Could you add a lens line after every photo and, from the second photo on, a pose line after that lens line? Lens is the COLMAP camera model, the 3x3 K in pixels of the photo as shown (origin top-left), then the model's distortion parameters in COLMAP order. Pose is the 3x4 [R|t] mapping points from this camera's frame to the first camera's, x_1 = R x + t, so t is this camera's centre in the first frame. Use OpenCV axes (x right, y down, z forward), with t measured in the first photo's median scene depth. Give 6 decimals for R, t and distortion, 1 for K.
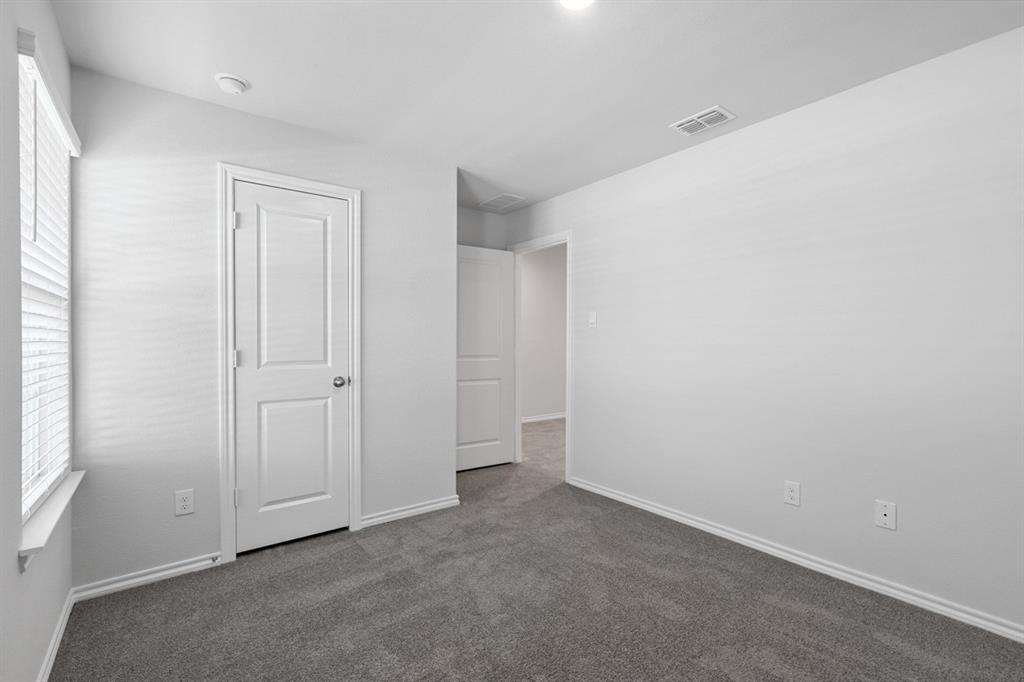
lens RADIAL K [[456.8, 0, 512.0], [0, 456.8, 345.9], [0, 0, 1]] dist [-0.000434, -0.000421]
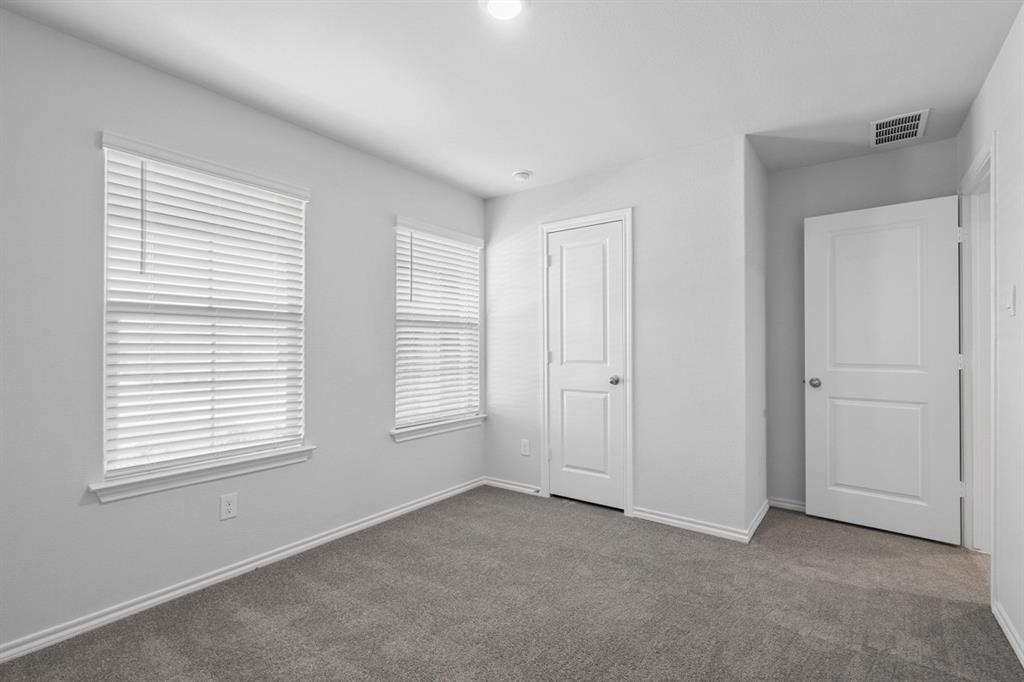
lens RADIAL K [[456.8, 0, 512.0], [0, 456.8, 345.9], [0, 0, 1]] dist [-0.000434, -0.000421]
pose [[0.278149, -0.002884, -0.960534, 0.663236], [-0.007050, 0.999962, -0.005044, 0.000019], [0.960512, 0.008175, 0.278118, 0.434405]]
